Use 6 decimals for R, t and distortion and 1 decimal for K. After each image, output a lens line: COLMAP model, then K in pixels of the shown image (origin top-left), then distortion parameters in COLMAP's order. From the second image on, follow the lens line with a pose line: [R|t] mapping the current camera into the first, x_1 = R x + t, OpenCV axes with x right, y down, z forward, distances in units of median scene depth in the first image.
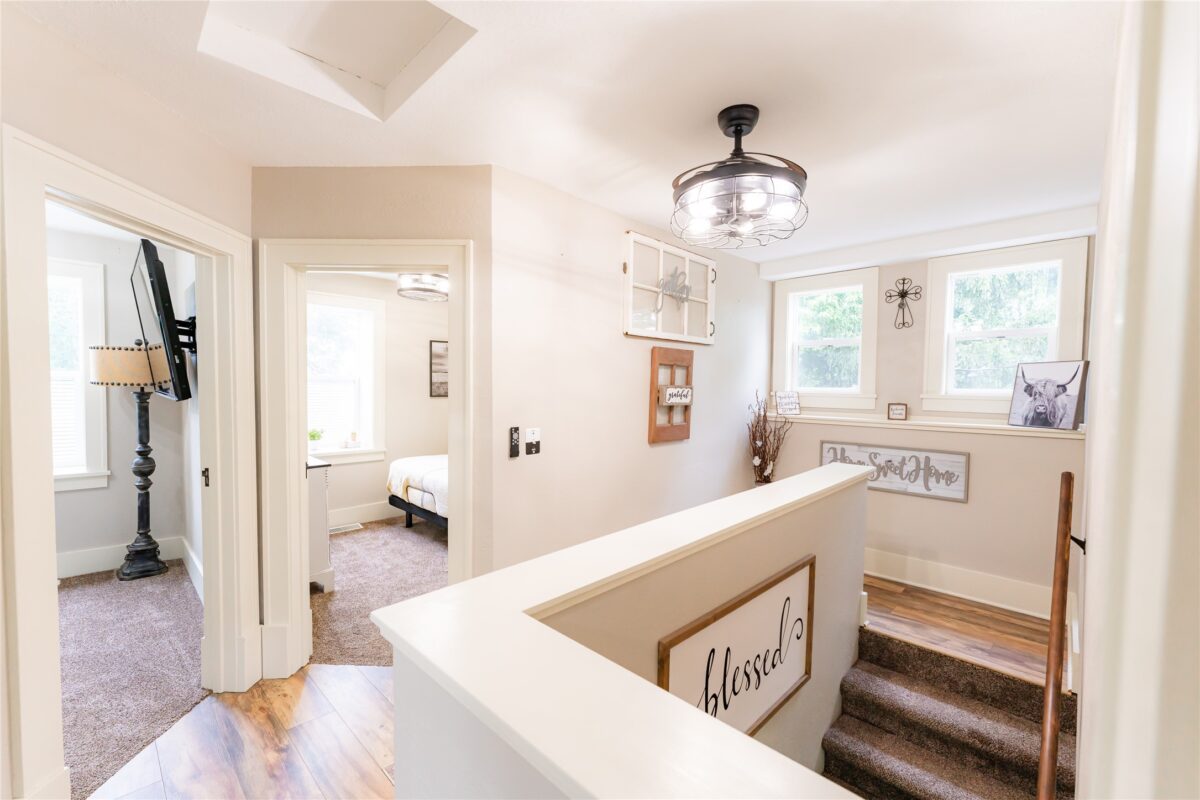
lens RADIAL K [[510.4, 0, 597.0], [0, 510.4, 405.5], [0, 0, 1]] dist [0.001523, -0.001622]
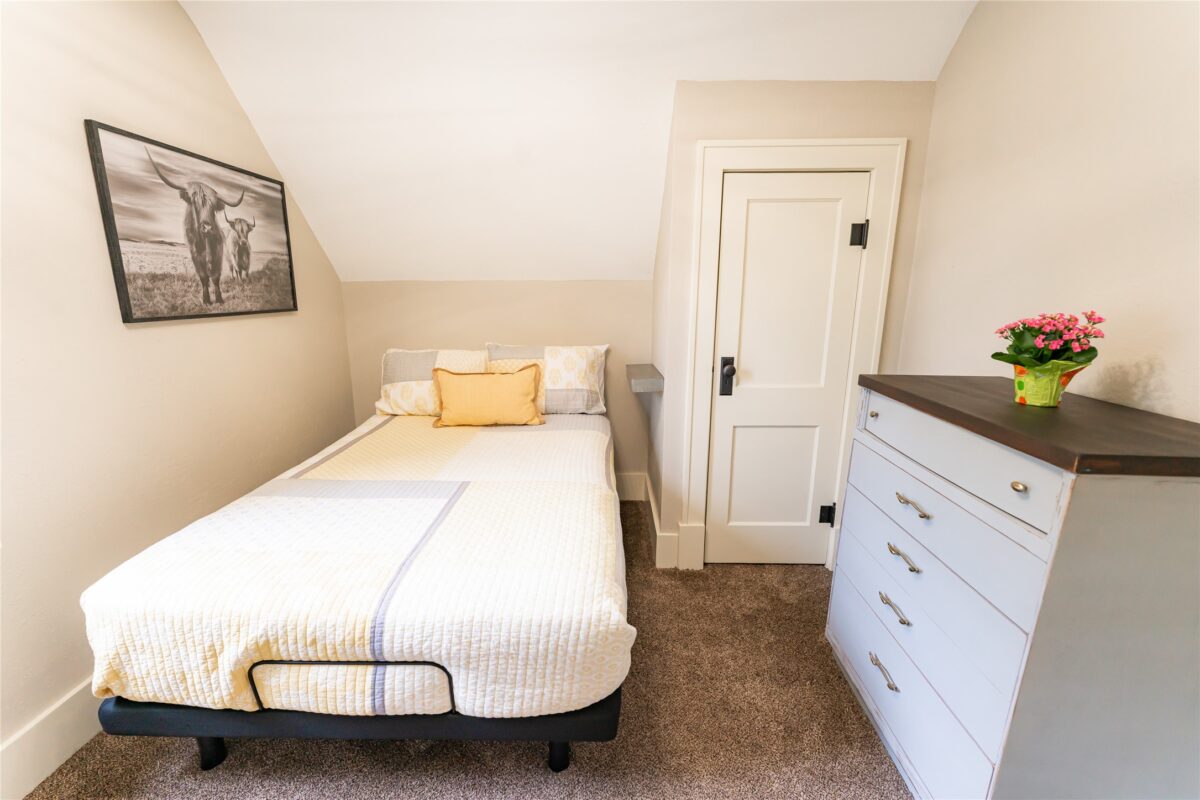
lens RADIAL K [[510.4, 0, 598.3], [0, 510.4, 400.7], [0, 0, 1]] dist [0.001523, -0.001622]
pose [[0.734620, -0.158858, 0.659619, -0.482308], [0.033790, 0.979563, 0.198279, -0.033078], [-0.677637, -0.123371, 0.724974, 0.856103]]
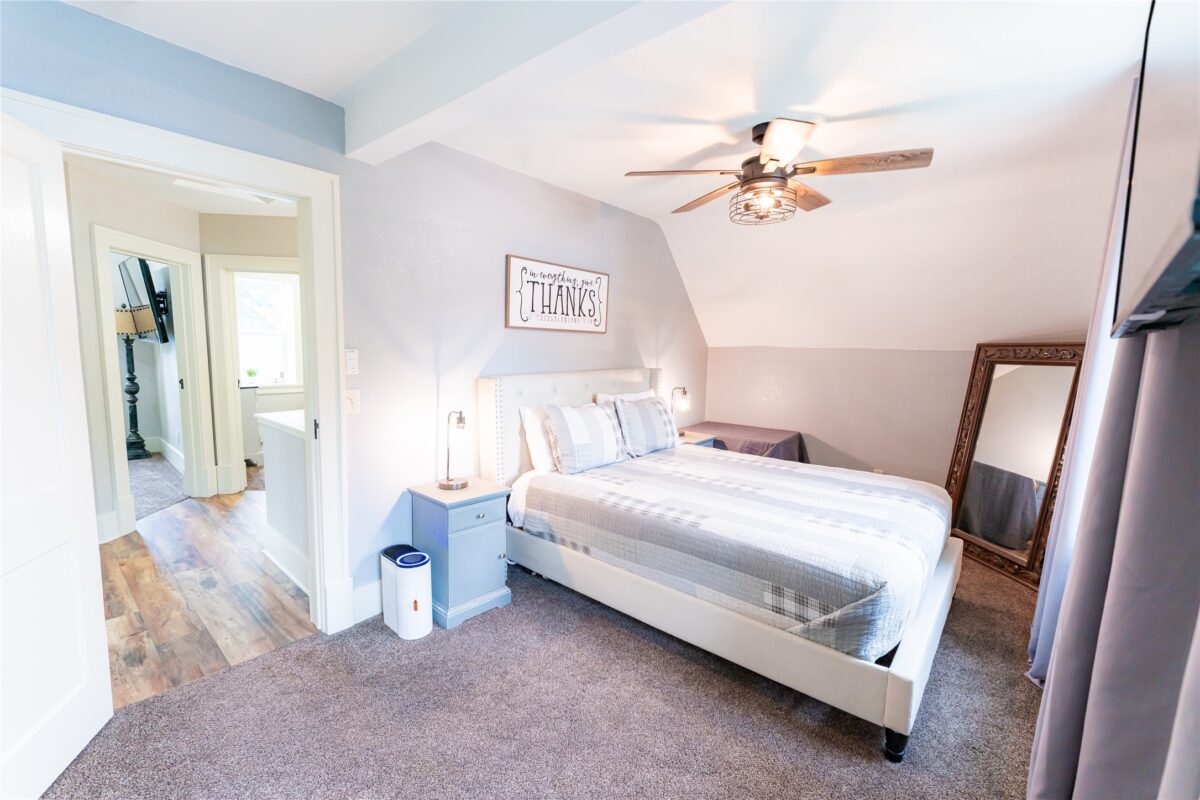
lens RADIAL K [[510.4, 0, 592.7], [0, 510.4, 408.4], [0, 0, 1]] dist [0.001523, -0.001622]
pose [[0.998137, 0.010104, 0.060174, 0.395940], [-0.015214, 0.996258, 0.085079, 0.029761], [-0.059089, -0.085836, 0.994555, -0.604748]]
